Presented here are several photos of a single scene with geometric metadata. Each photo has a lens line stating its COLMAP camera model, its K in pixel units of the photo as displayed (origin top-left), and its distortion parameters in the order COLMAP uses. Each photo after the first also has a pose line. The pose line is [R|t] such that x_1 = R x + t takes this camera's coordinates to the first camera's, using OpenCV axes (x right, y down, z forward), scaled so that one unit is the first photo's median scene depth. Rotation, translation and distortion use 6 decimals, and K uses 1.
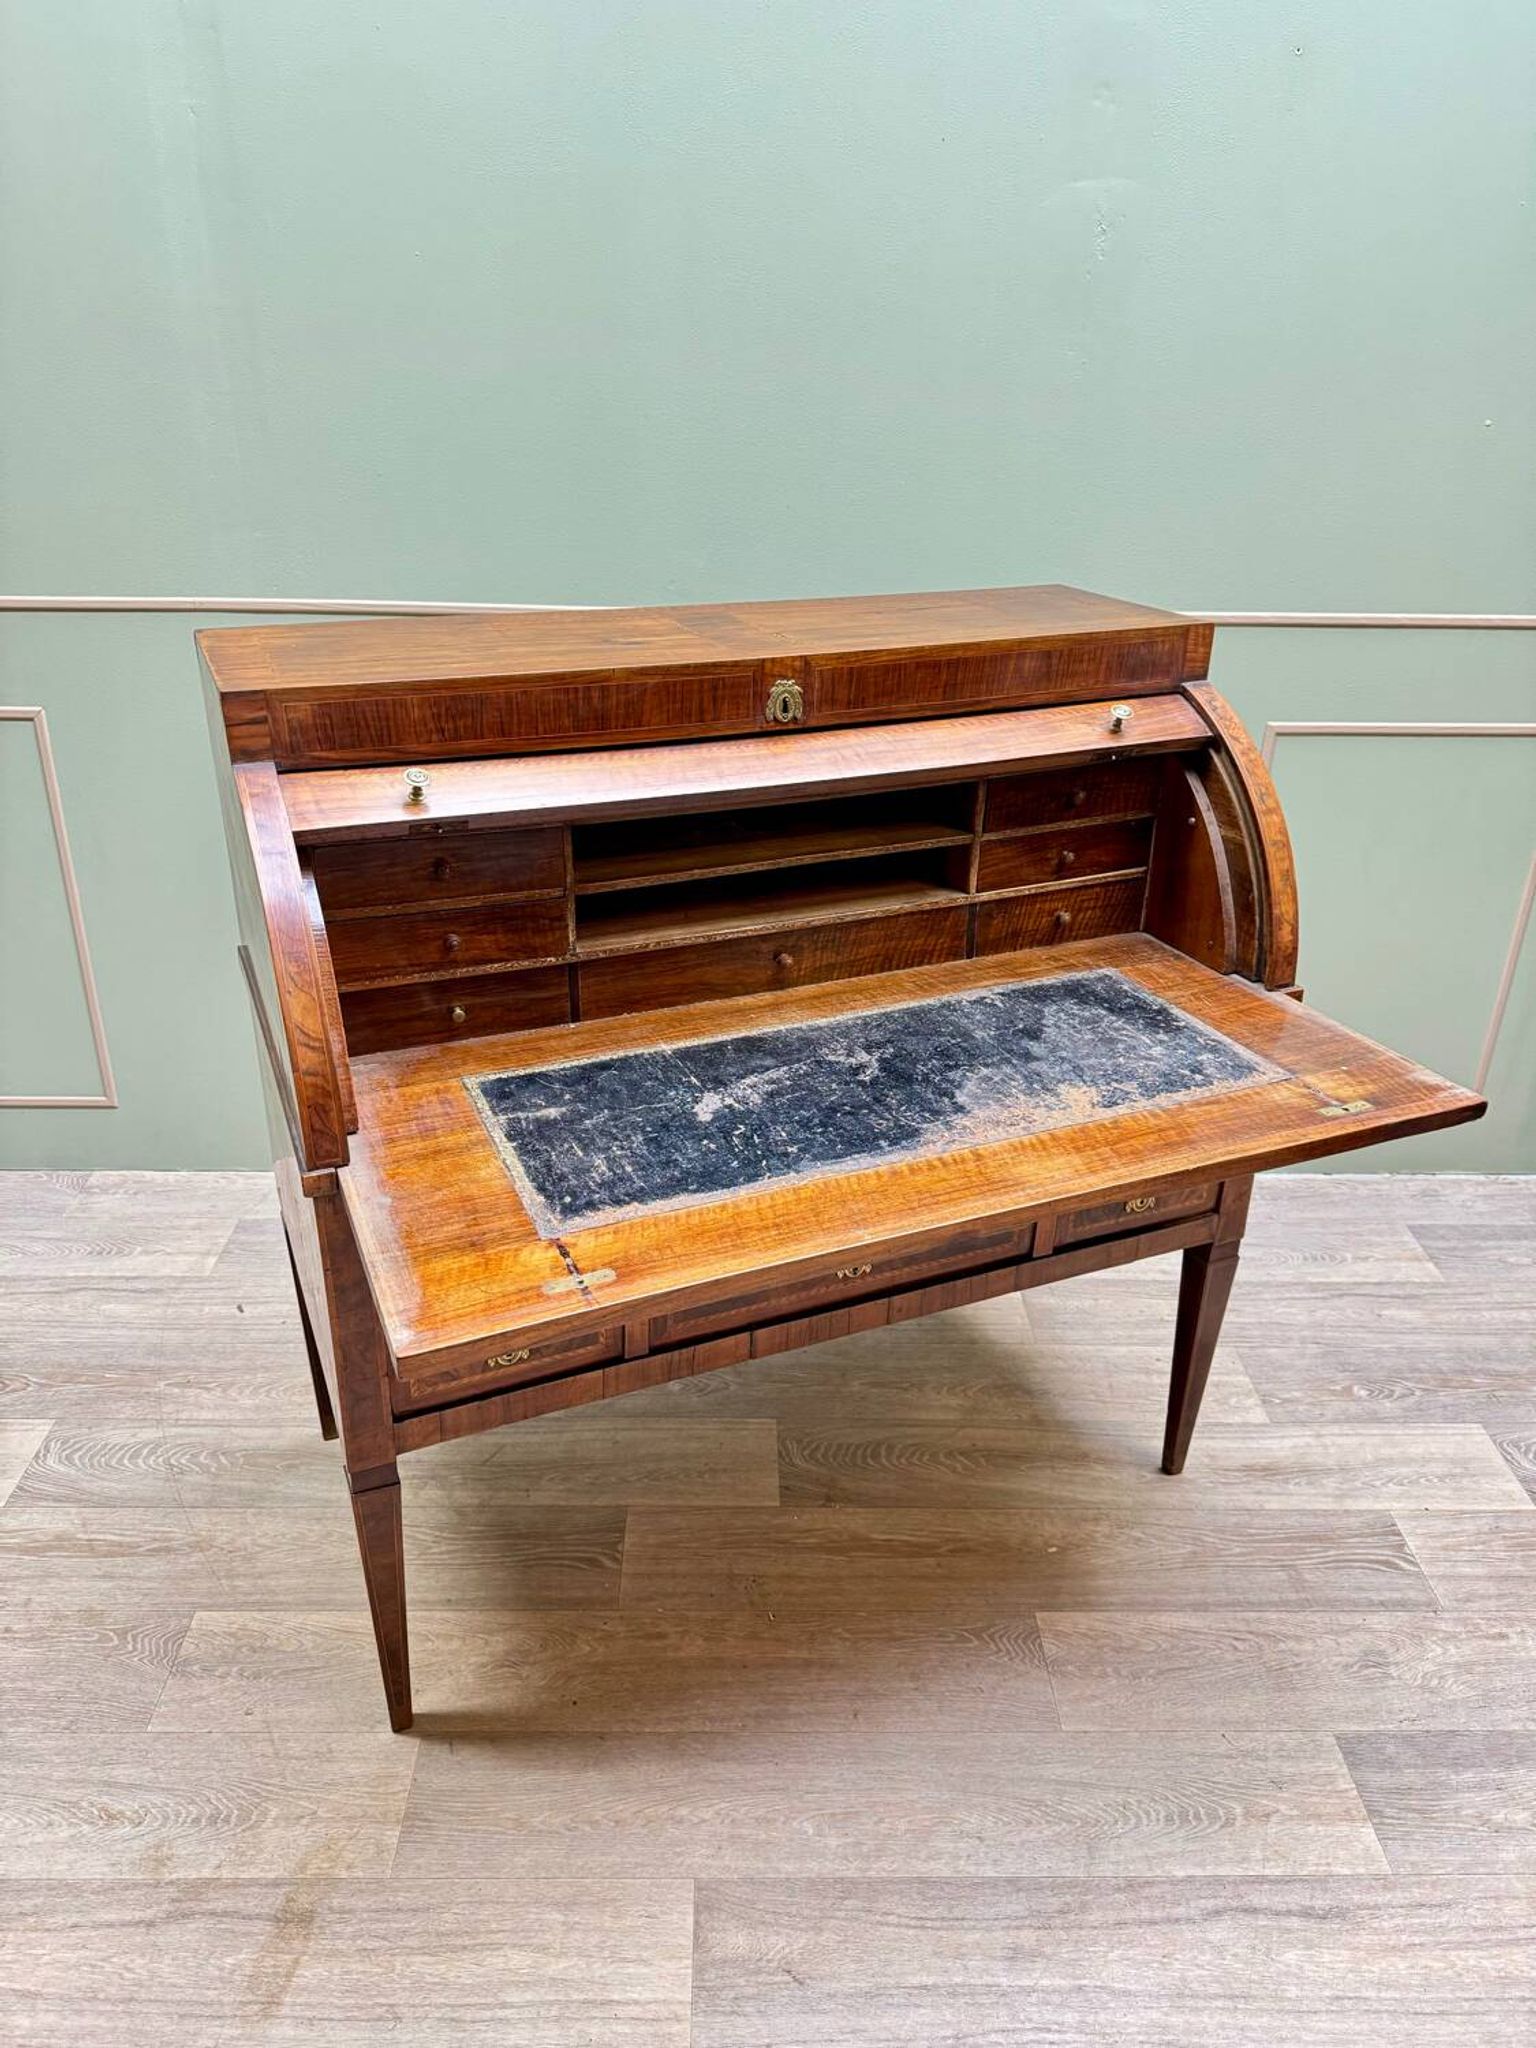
lens RADIAL K [[1460.6, 0, 768.0], [0, 1460.6, 1024.0], [0, 0, 1]] dist [0.086567, -0.120372]
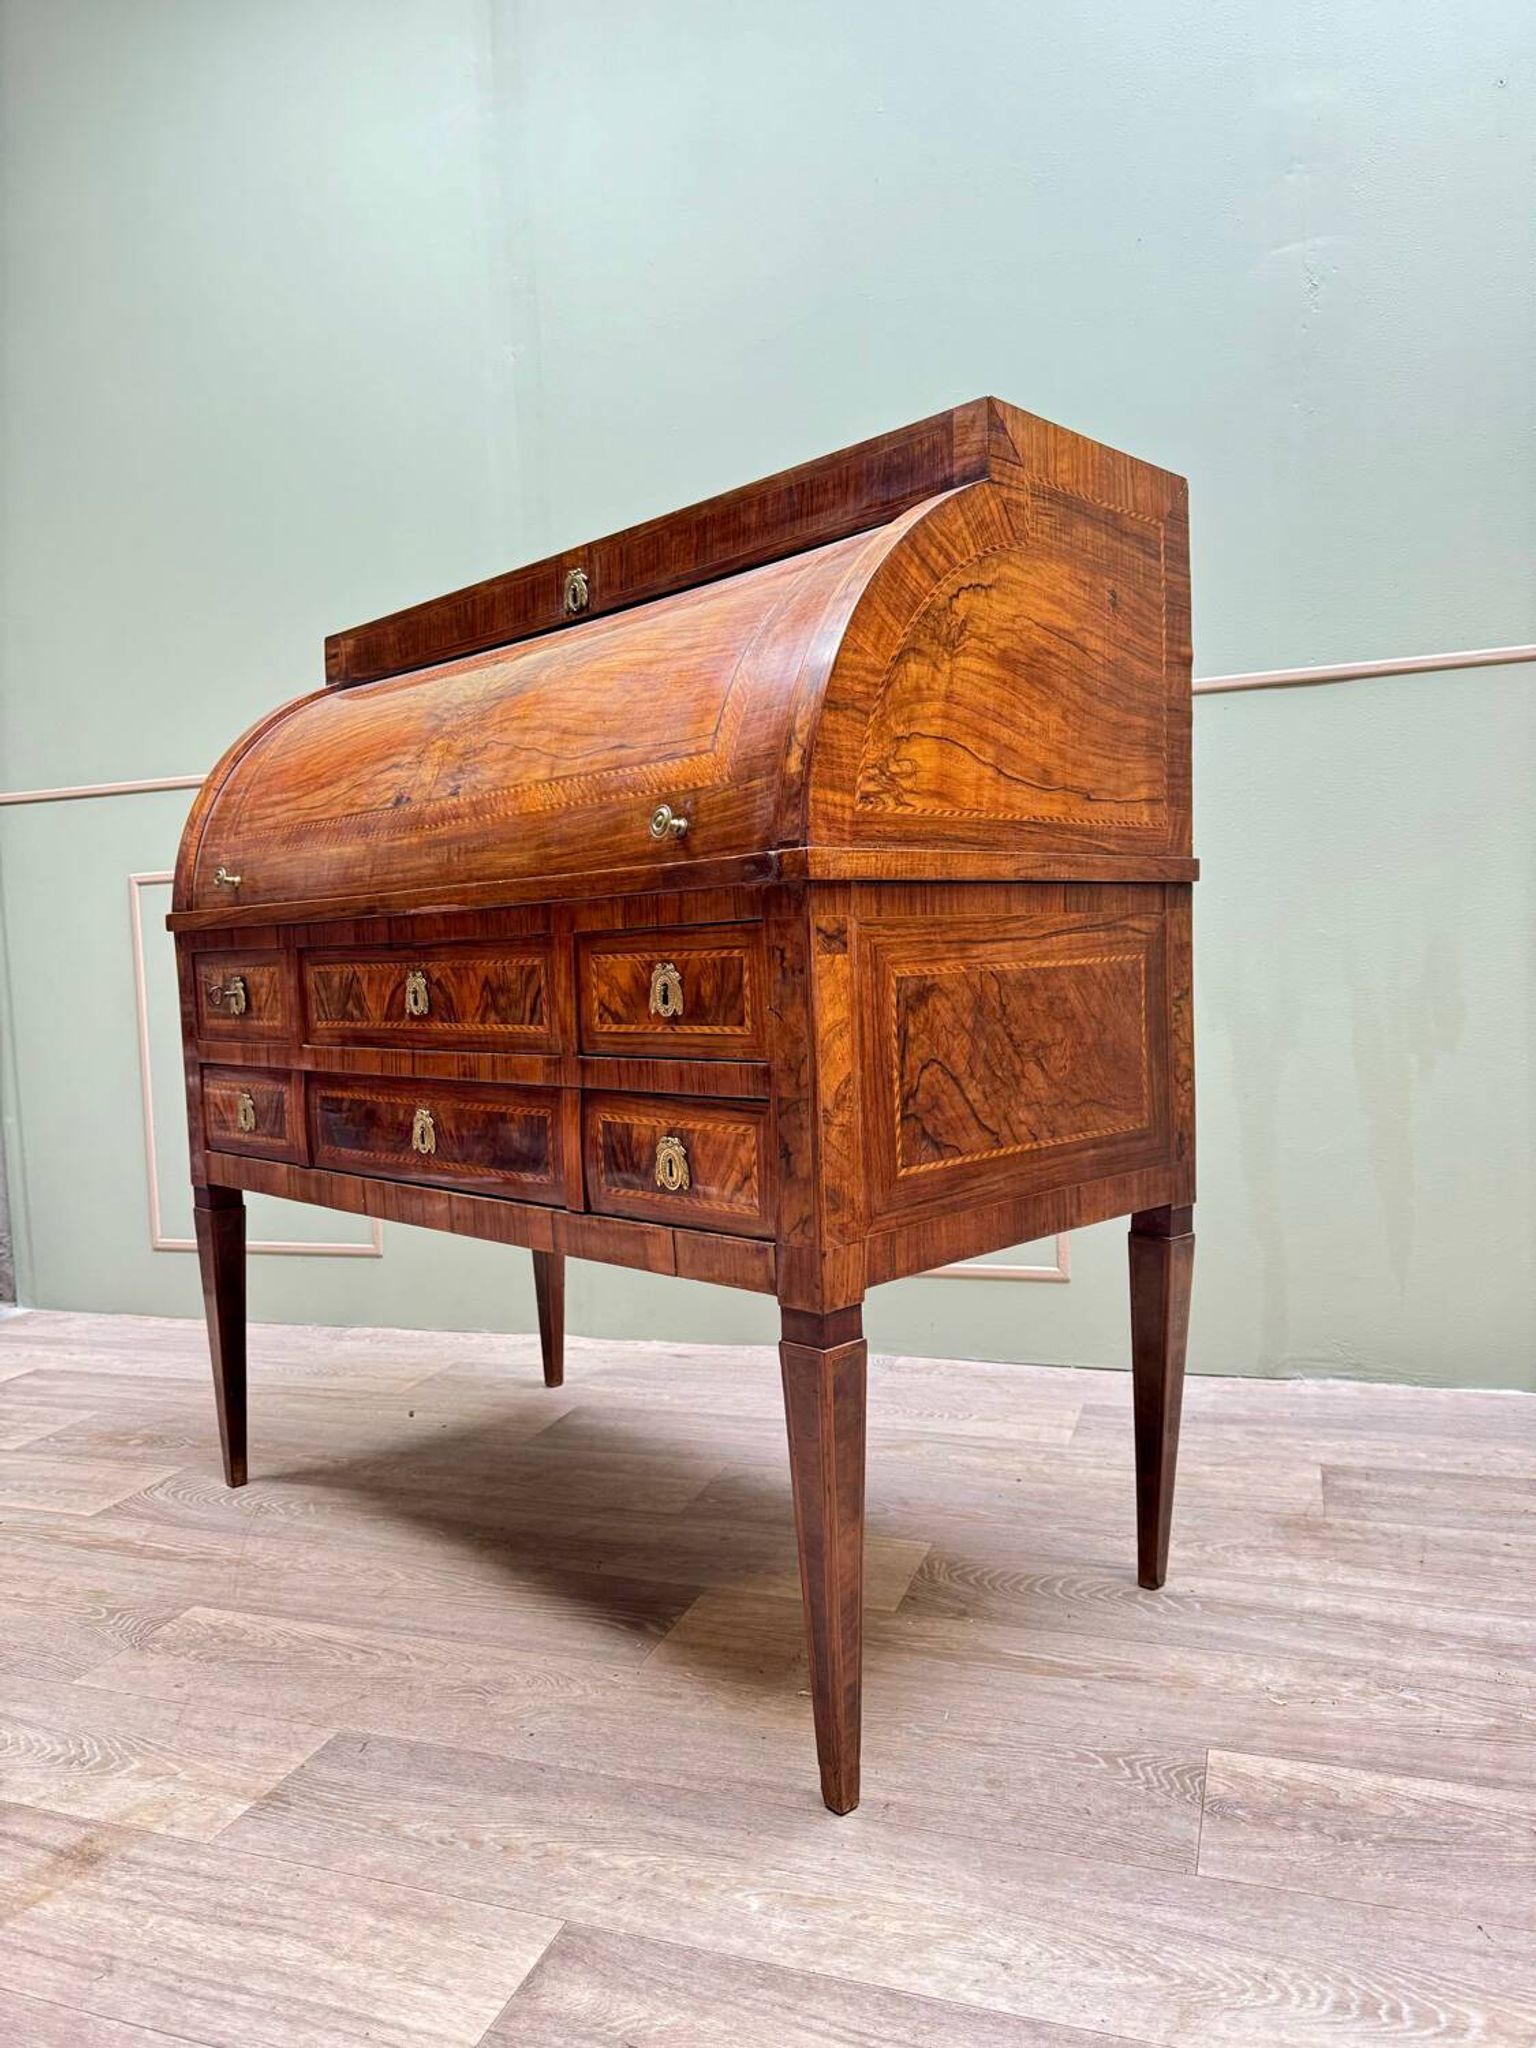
lens RADIAL K [[1455.9, 0, 774.9], [0, 1455.9, 1034.1], [0, 0, 1]] dist [0.090529, -0.117313]
pose [[0.368475, 0.017842, -0.929466, 0.993367], [-0.360741, 0.924215, -0.125270, 0.141380], [0.856792, 0.381456, 0.346987, 0.851035]]
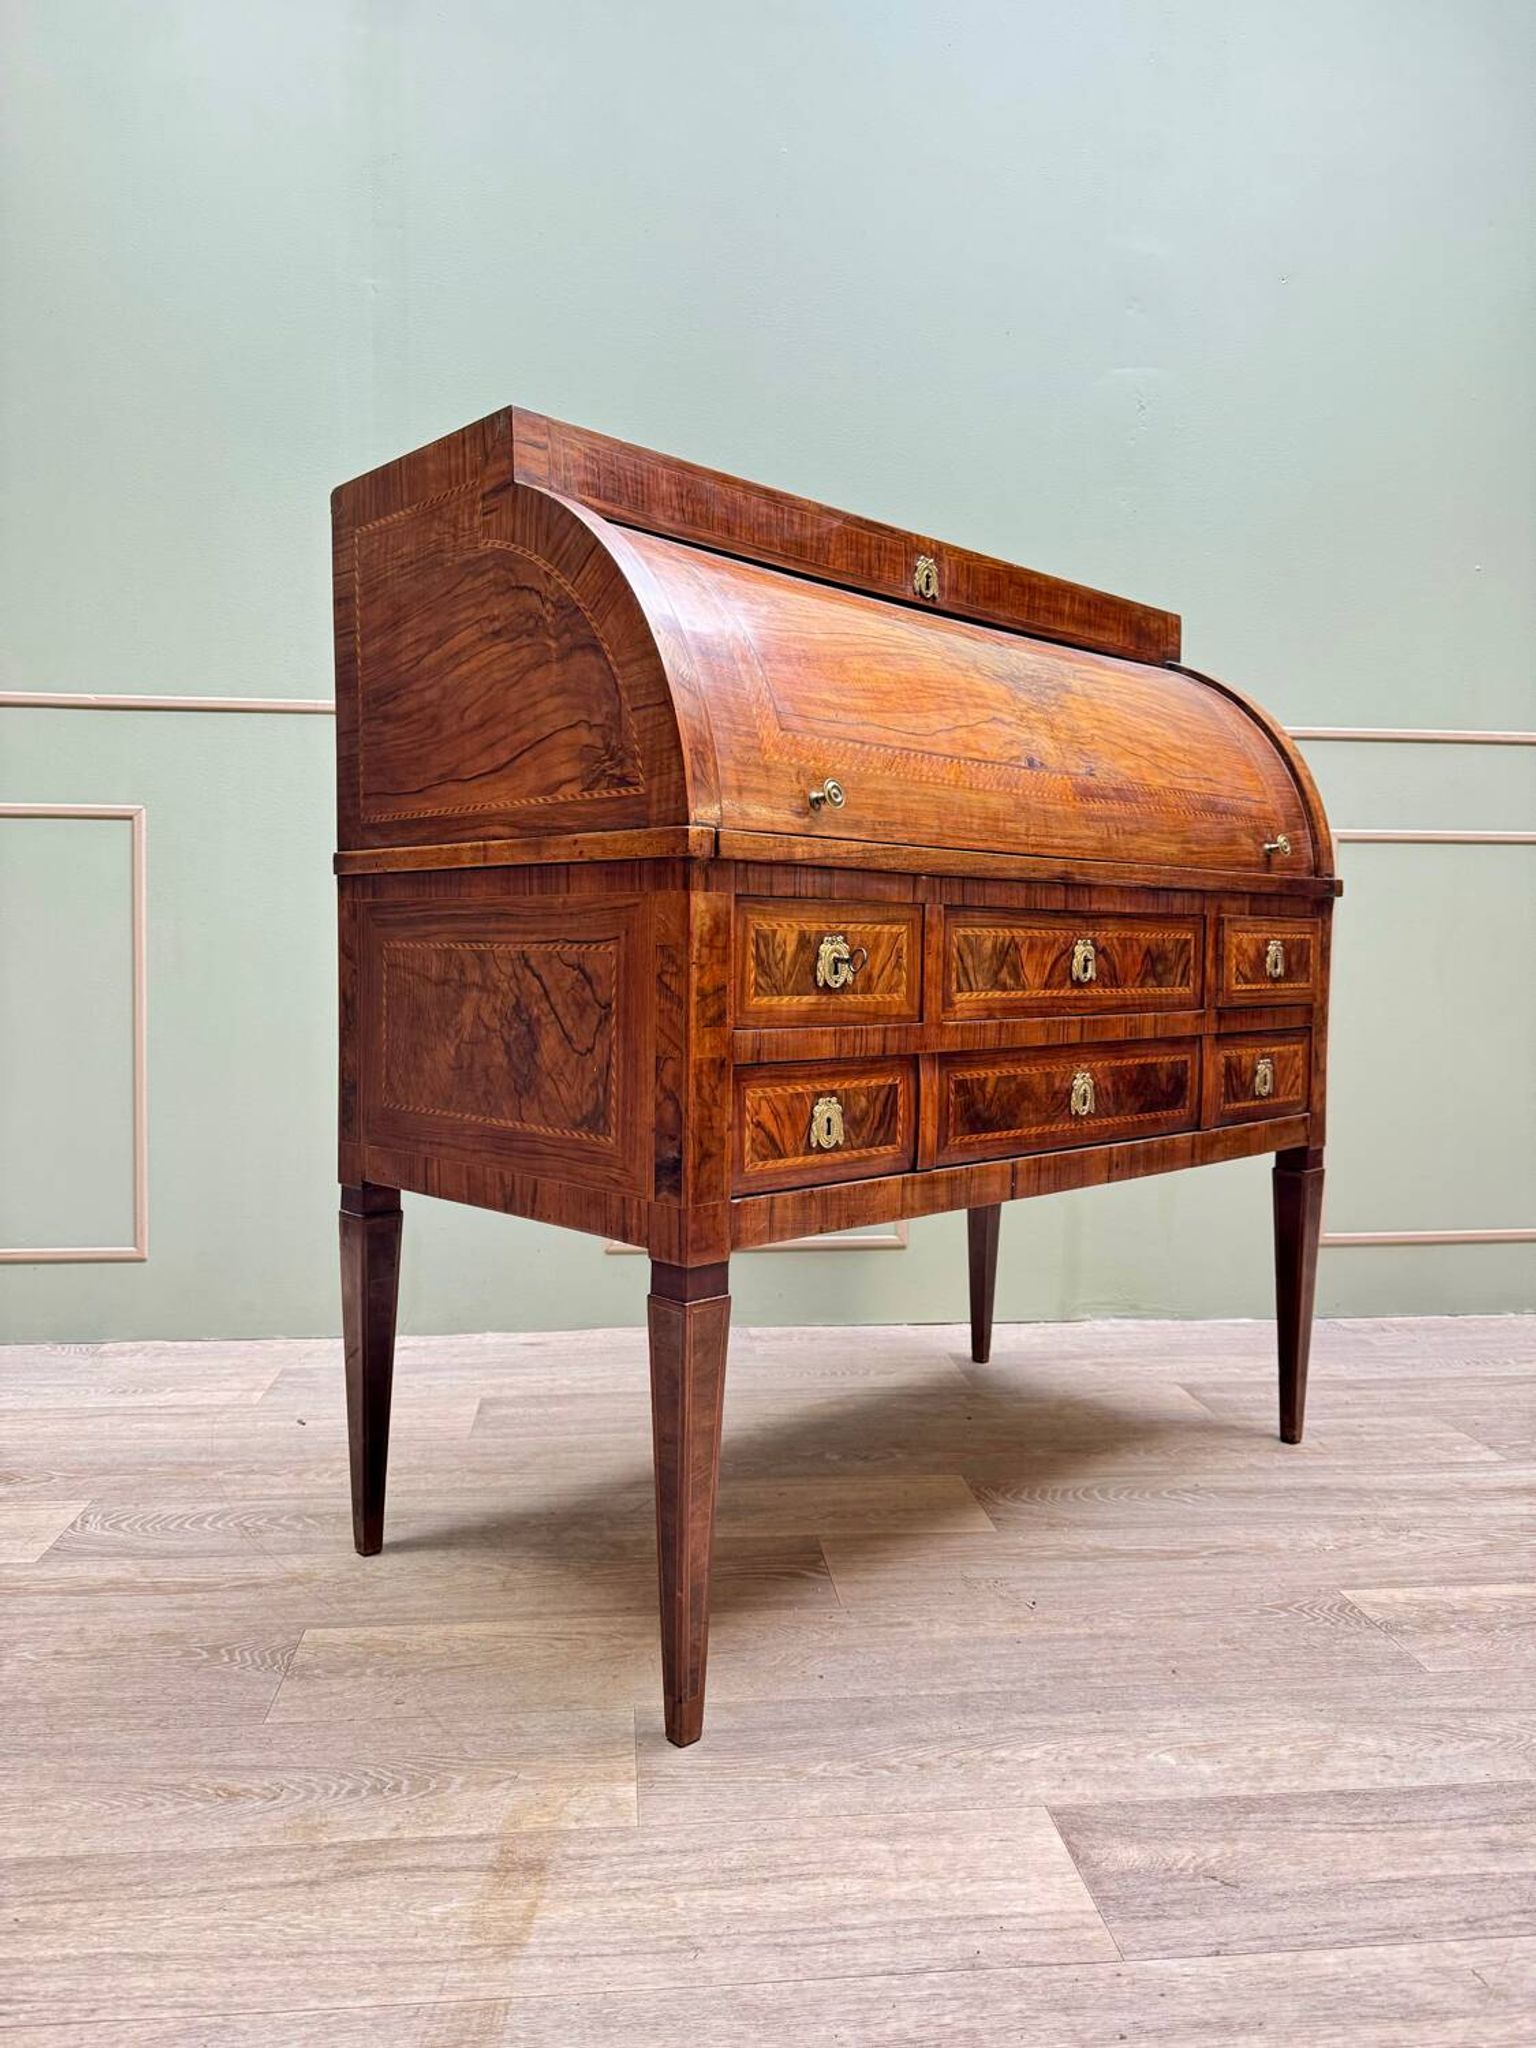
lens RADIAL K [[1455.9, 0, 774.9], [0, 1455.9, 1034.1], [0, 0, 1]] dist [0.090529, -0.117313]
pose [[0.935026, -0.033638, 0.352981, -0.463747], [0.163455, 0.924298, -0.344900, 0.422076], [-0.314658, 0.380187, 0.869740, 0.223676]]
